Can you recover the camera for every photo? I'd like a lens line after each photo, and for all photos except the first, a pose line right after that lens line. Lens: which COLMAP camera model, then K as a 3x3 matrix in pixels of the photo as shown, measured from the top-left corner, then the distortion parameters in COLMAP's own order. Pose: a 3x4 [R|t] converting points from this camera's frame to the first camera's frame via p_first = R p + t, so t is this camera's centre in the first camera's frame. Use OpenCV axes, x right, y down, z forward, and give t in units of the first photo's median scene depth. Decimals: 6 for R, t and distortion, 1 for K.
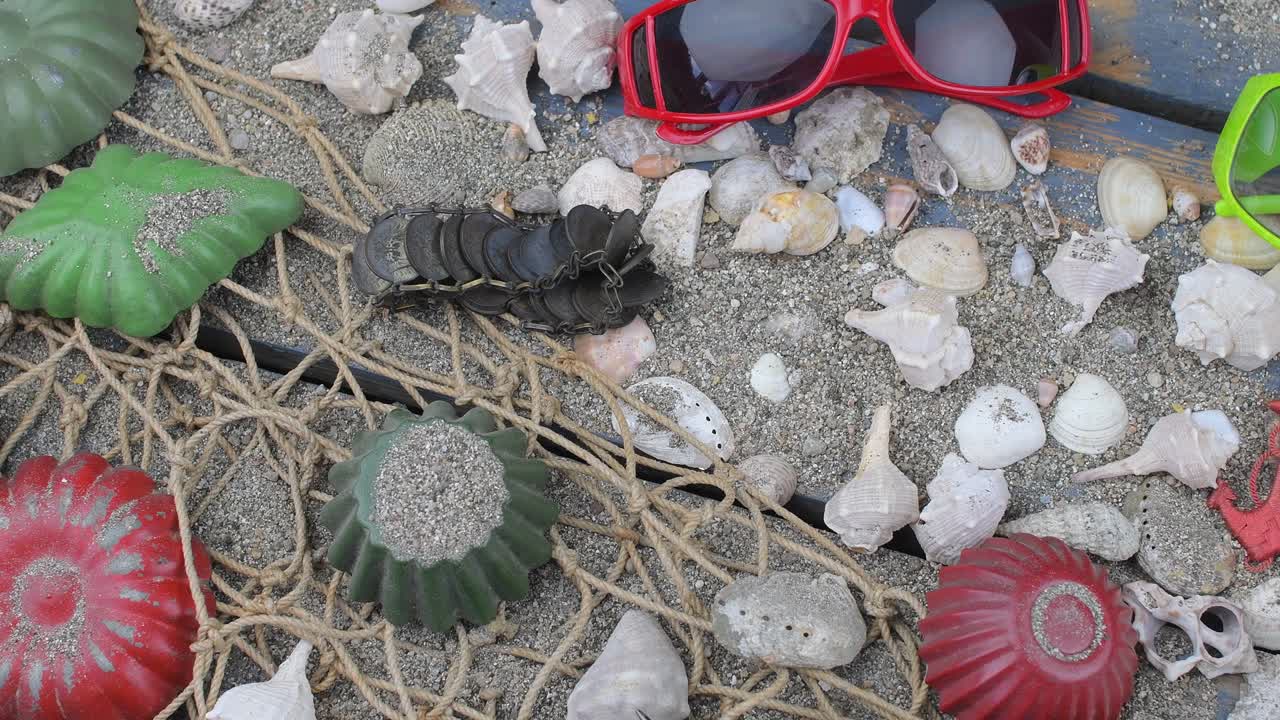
lens RADIAL K [[2488.4, 0, 640.0], [0, 2488.4, 360.0], [0, 0, 1]] dist [-0.174906, 0.108996]
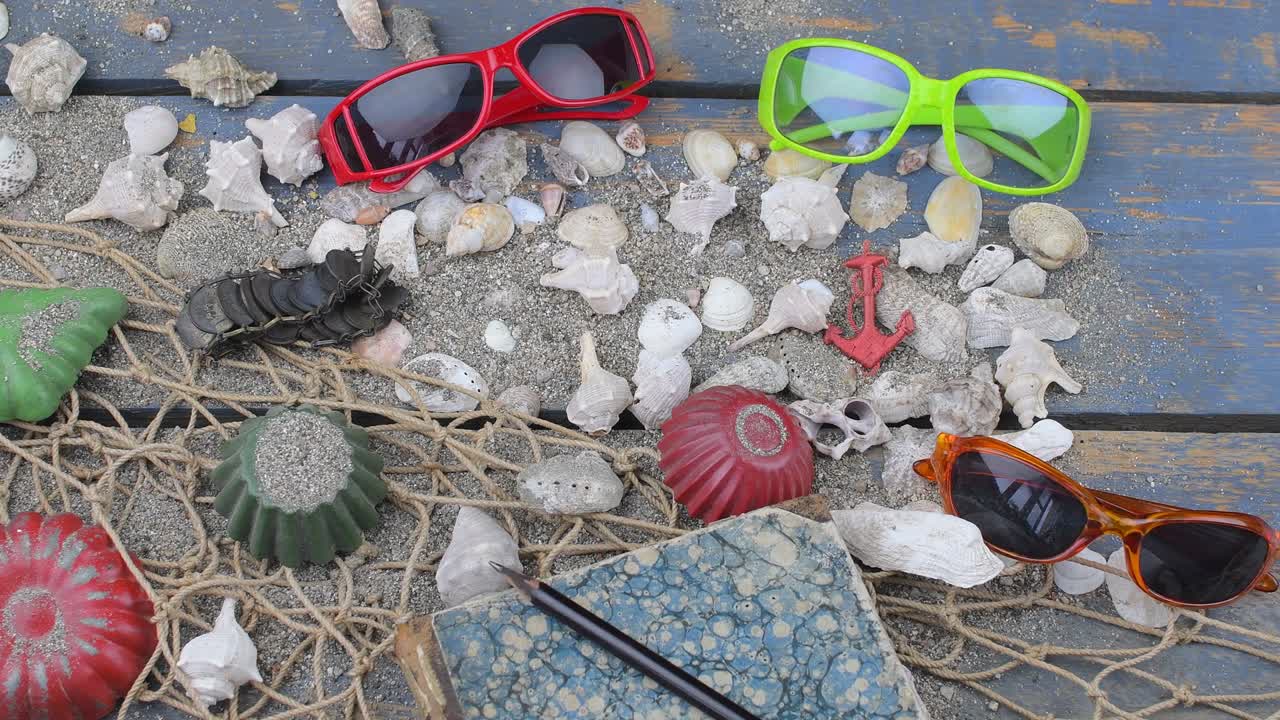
lens RADIAL K [[2488.4, 0, 640.0], [0, 2488.4, 360.0], [0, 0, 1]] dist [-0.174906, 0.108996]
pose [[0.942474, -0.241834, 0.230779, -0.195484], [0.262381, 0.962941, -0.062462, 0.126332], [-0.207121, 0.119421, 0.970999, -0.351031]]
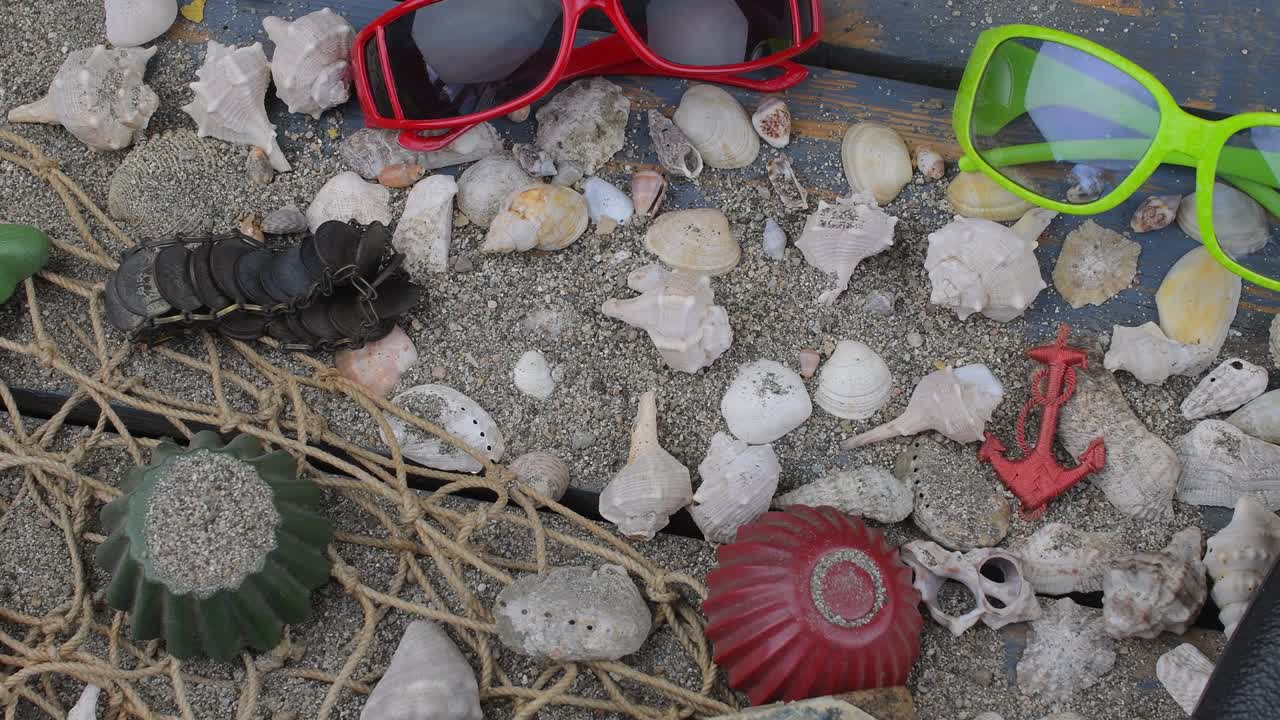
lens RADIAL K [[2488.4, 0, 640.0], [0, 2488.4, 360.0], [0, 0, 1]] dist [-0.174906, 0.108996]
pose [[0.992578, -0.097320, 0.072928, 0.022559], [0.097277, 0.995249, 0.004146, 0.001107], [-0.072985, 0.002979, 0.997329, -0.001149]]
